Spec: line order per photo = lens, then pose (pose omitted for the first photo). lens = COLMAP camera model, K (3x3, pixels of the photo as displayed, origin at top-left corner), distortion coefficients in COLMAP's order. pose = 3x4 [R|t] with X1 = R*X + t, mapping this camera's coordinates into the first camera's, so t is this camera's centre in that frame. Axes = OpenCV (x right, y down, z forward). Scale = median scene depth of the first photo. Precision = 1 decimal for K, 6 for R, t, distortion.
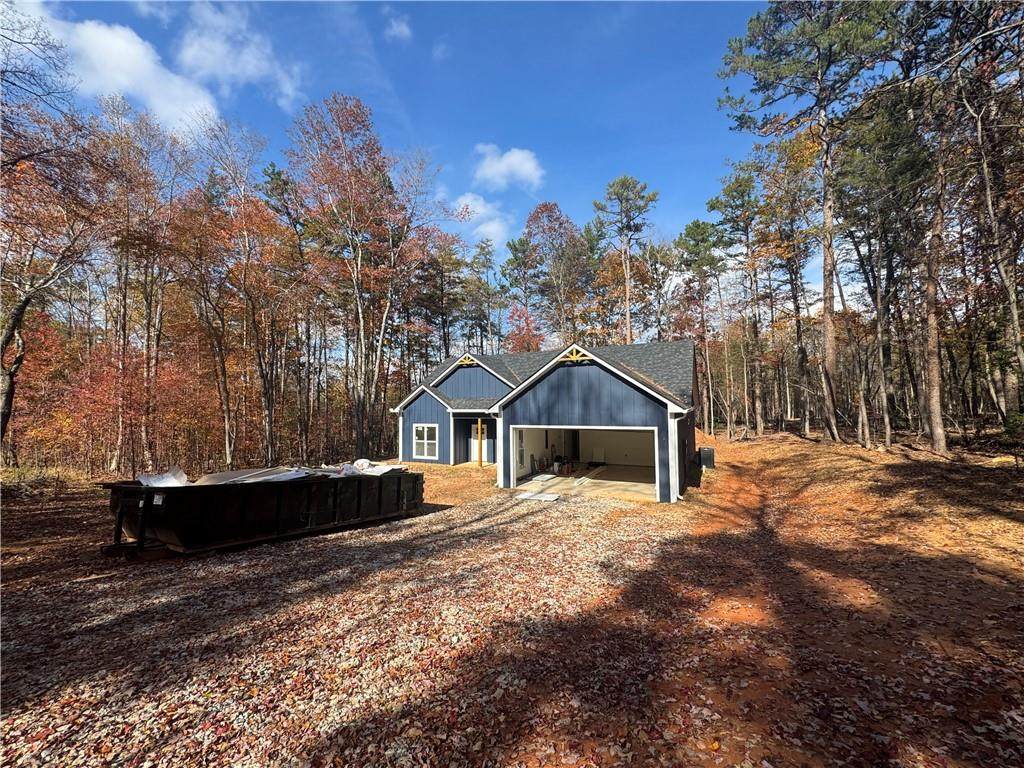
lens RADIAL K [[392.3, 0, 516.2], [0, 392.3, 387.2], [0, 0, 1]] dist [0.000849, -0.004930]
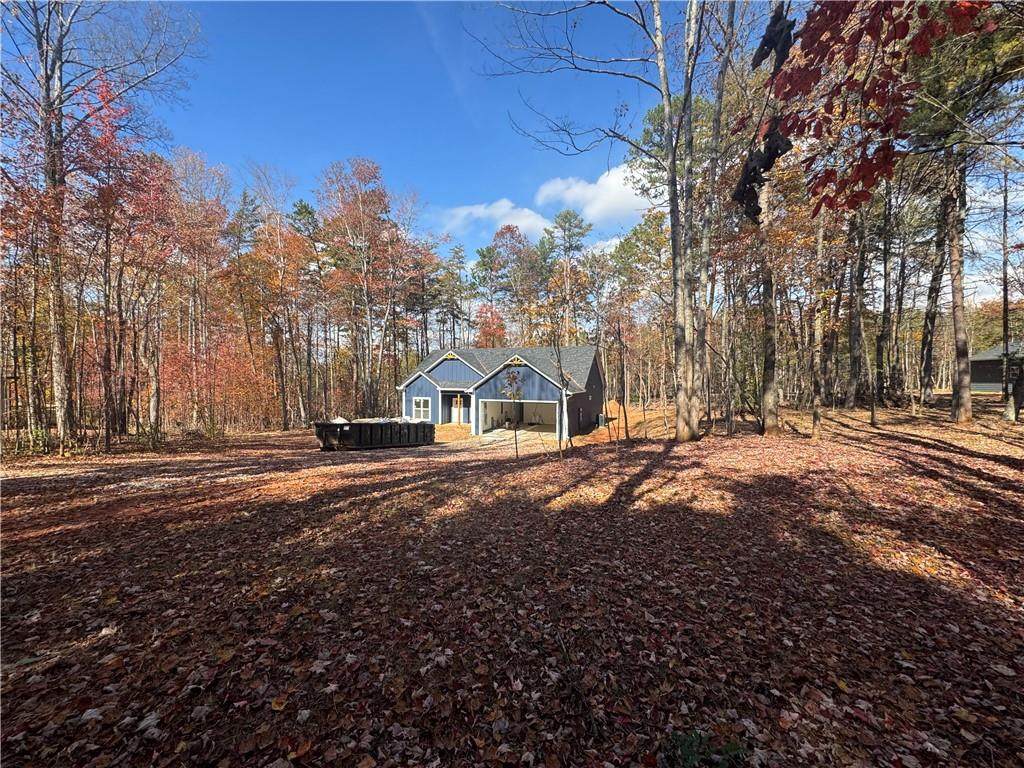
lens RADIAL K [[392.3, 0, 516.2], [0, 392.3, 387.2], [0, 0, 1]] dist [0.000849, -0.004930]
pose [[0.996126, 0.012715, 0.087015, -0.003496], [-0.018999, 0.997240, 0.071777, -0.058480], [-0.085862, -0.073152, 0.993618, -0.510304]]
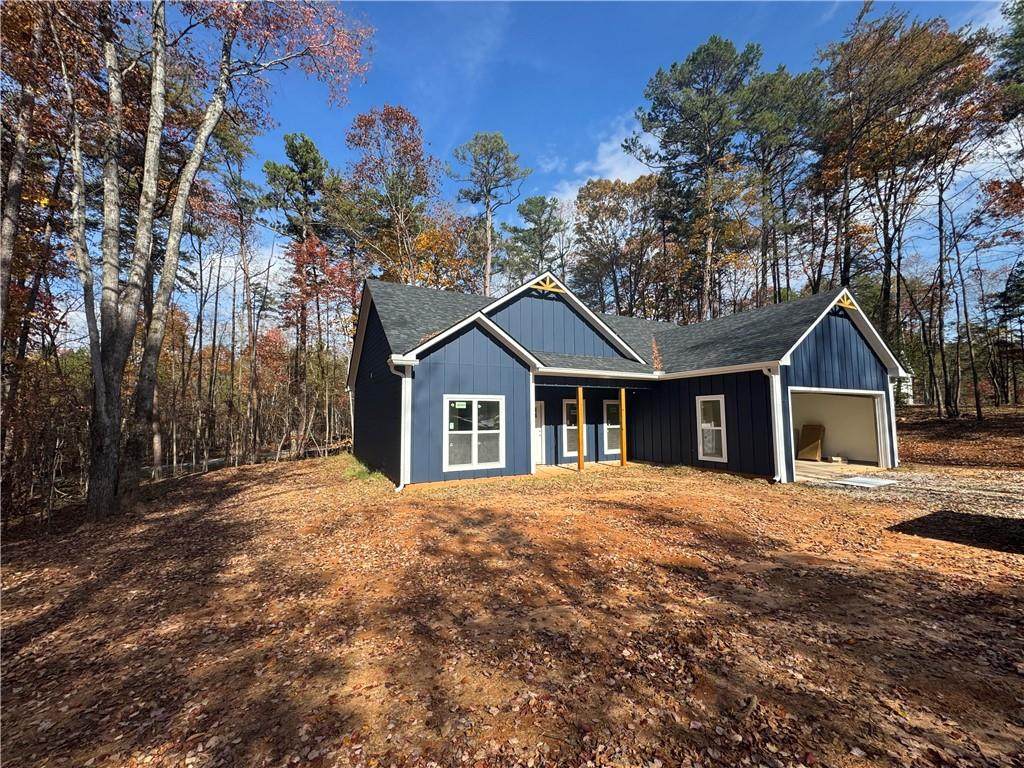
lens RADIAL K [[392.3, 0, 516.2], [0, 392.3, 387.2], [0, 0, 1]] dist [0.000849, -0.004930]
pose [[0.596756, 0.062557, 0.799981, -0.576925], [-0.042557, 0.998021, -0.046297, 0.104151], [-0.801293, -0.006416, 0.598237, 0.679153]]
